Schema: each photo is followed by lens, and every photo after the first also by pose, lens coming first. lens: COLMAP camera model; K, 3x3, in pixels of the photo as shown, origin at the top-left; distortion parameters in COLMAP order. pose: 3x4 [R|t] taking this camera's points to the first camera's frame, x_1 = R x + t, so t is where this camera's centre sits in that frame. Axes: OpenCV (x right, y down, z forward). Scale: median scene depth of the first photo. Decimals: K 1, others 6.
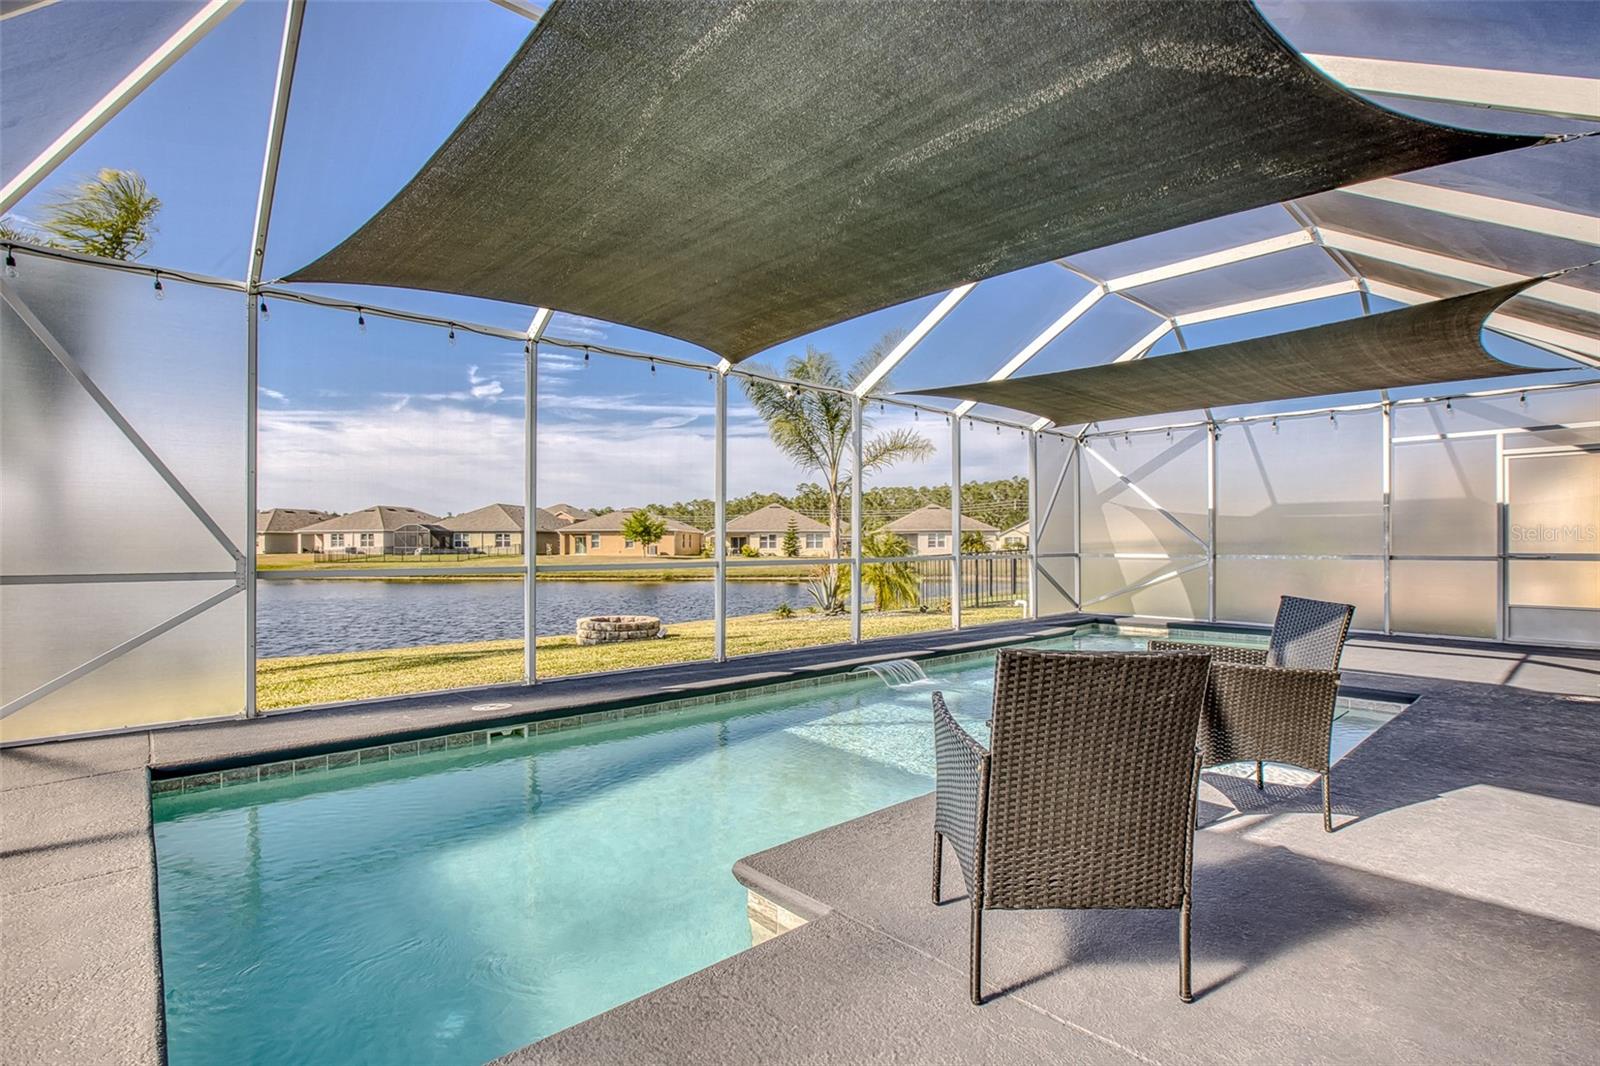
lens RADIAL K [[749.9, 0, 805.4], [0, 749.9, 534.6], [0, 0, 1]] dist [-0.036407, 0.000733]
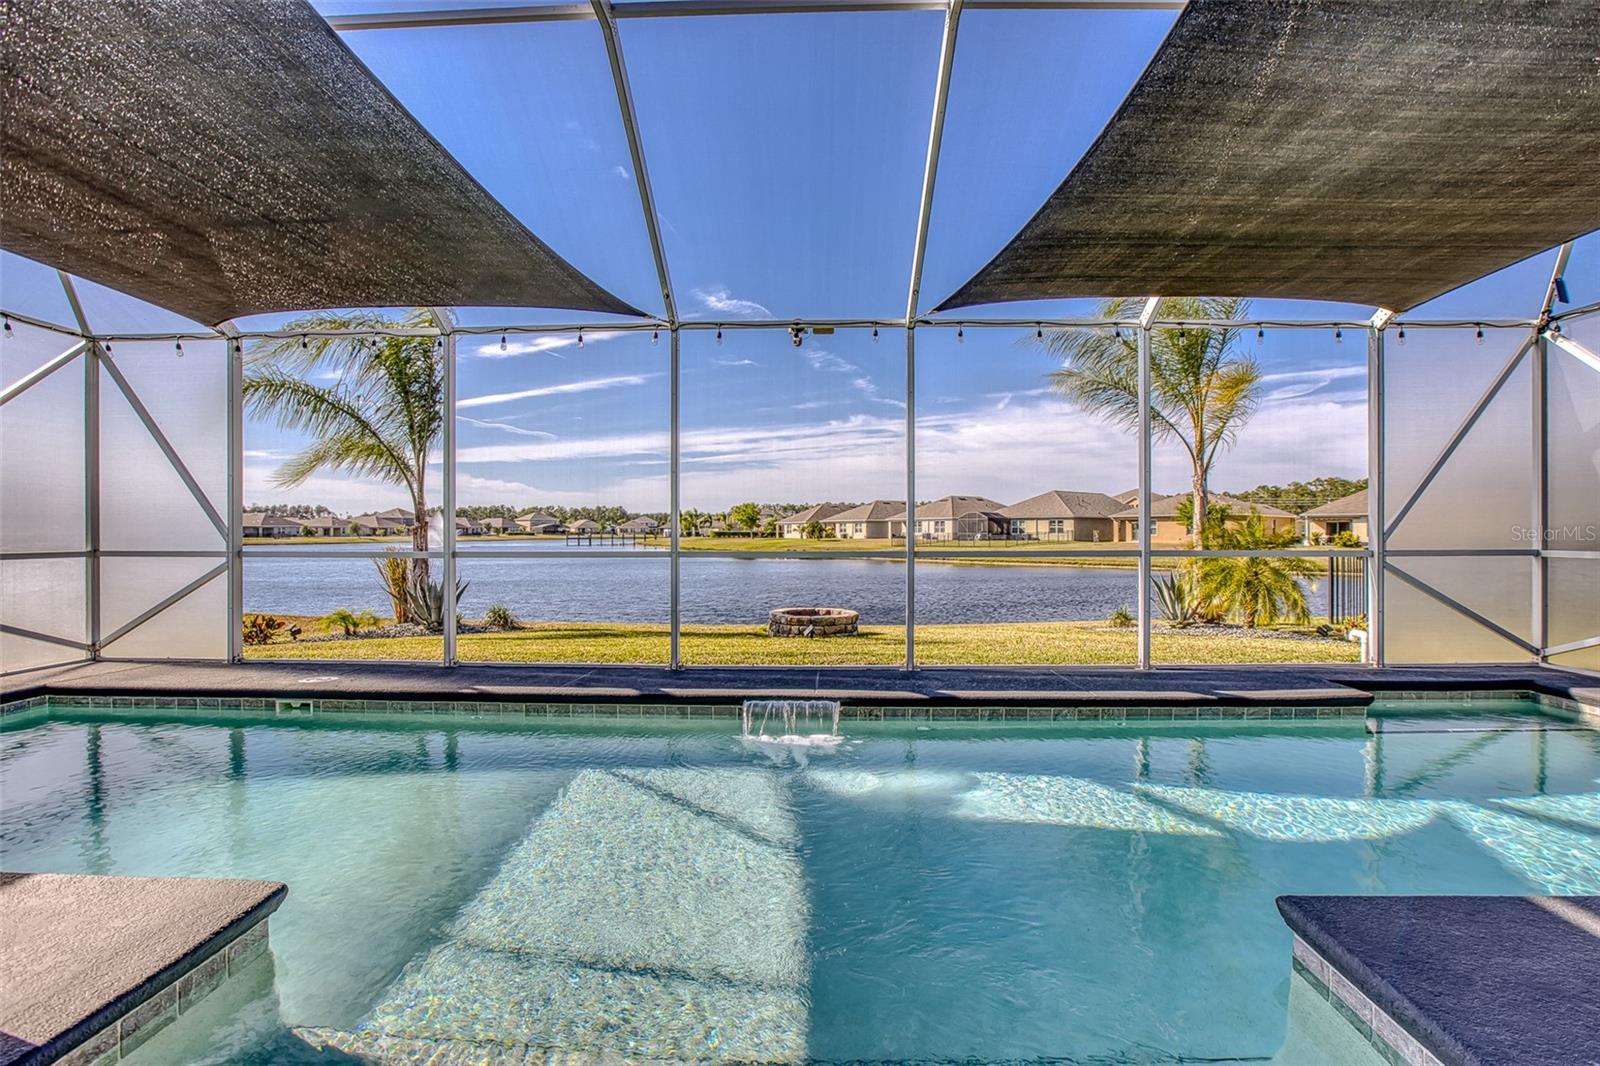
lens RADIAL K [[749.9, 0, 805.4], [0, 749.9, 534.6], [0, 0, 1]] dist [-0.036407, 0.000733]
pose [[0.727605, 0.005093, -0.685977, 0.180181], [0.007426, 0.999855, 0.015299, 0.001279], [0.685956, -0.016226, 0.727462, 0.150270]]
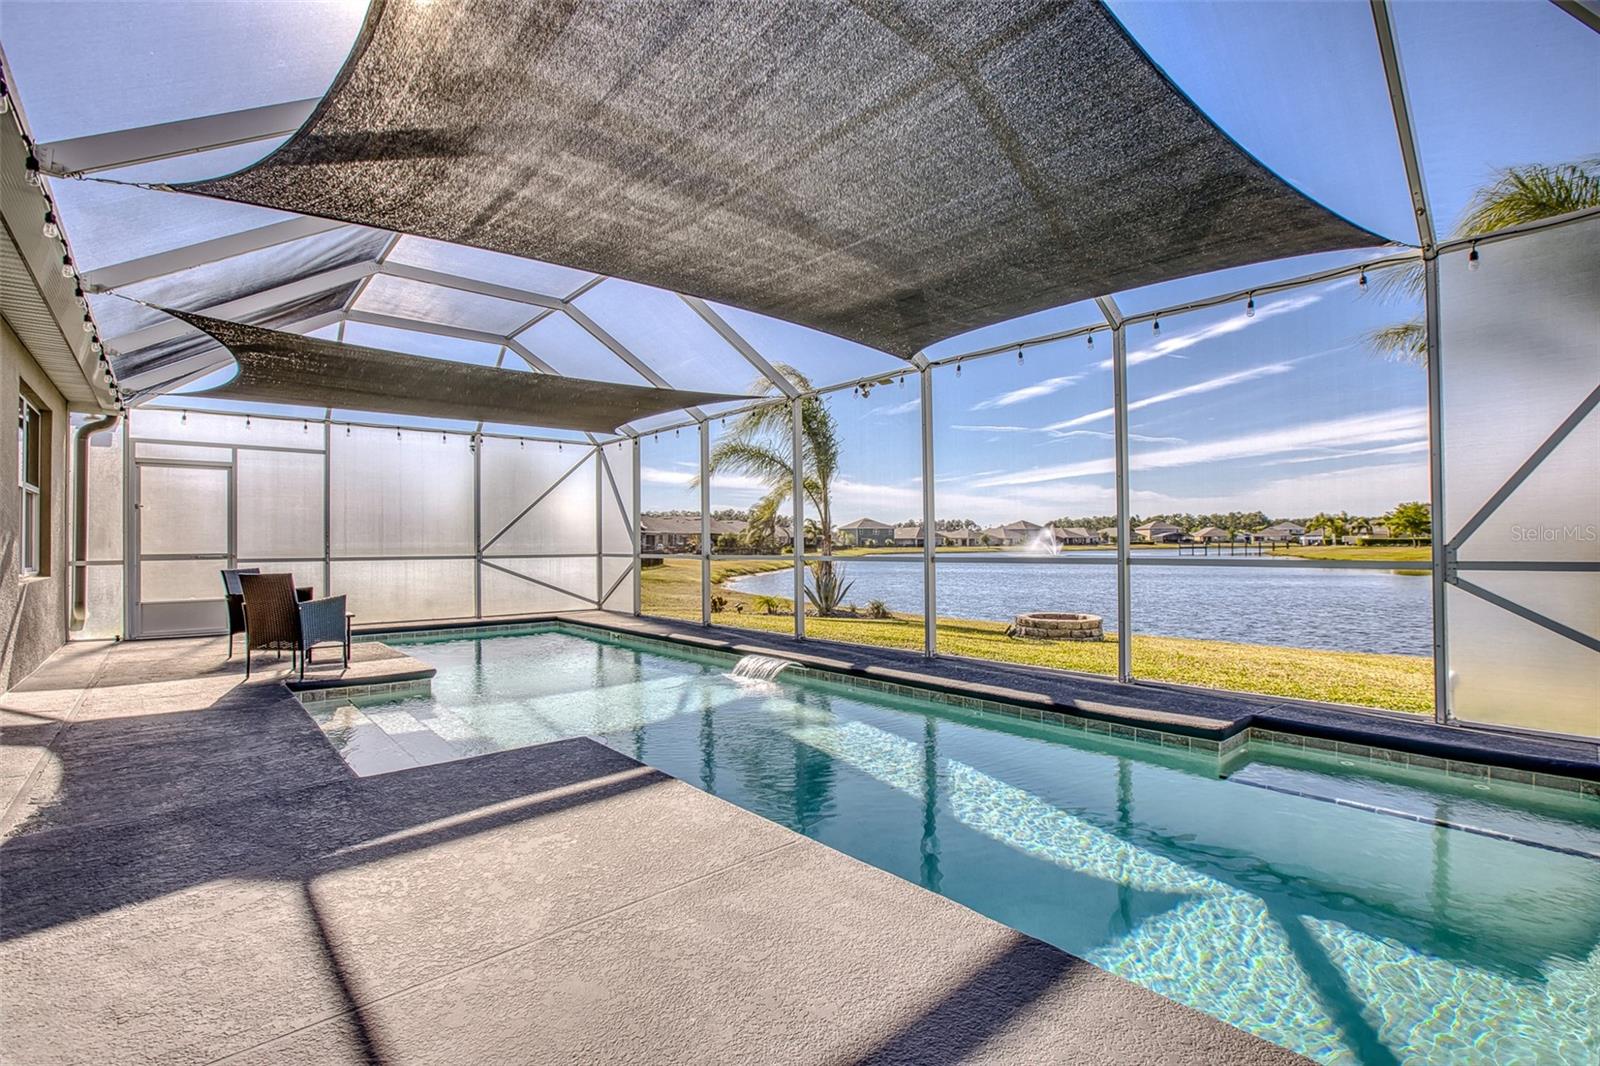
lens RADIAL K [[749.9, 0, 805.4], [0, 749.9, 534.6], [0, 0, 1]] dist [-0.036407, 0.000733]
pose [[-0.011226, -0.009497, -0.999892, 0.286609], [0.020825, 0.999736, -0.009729, 0.003050], [0.999720, -0.020932, -0.011025, 0.262250]]
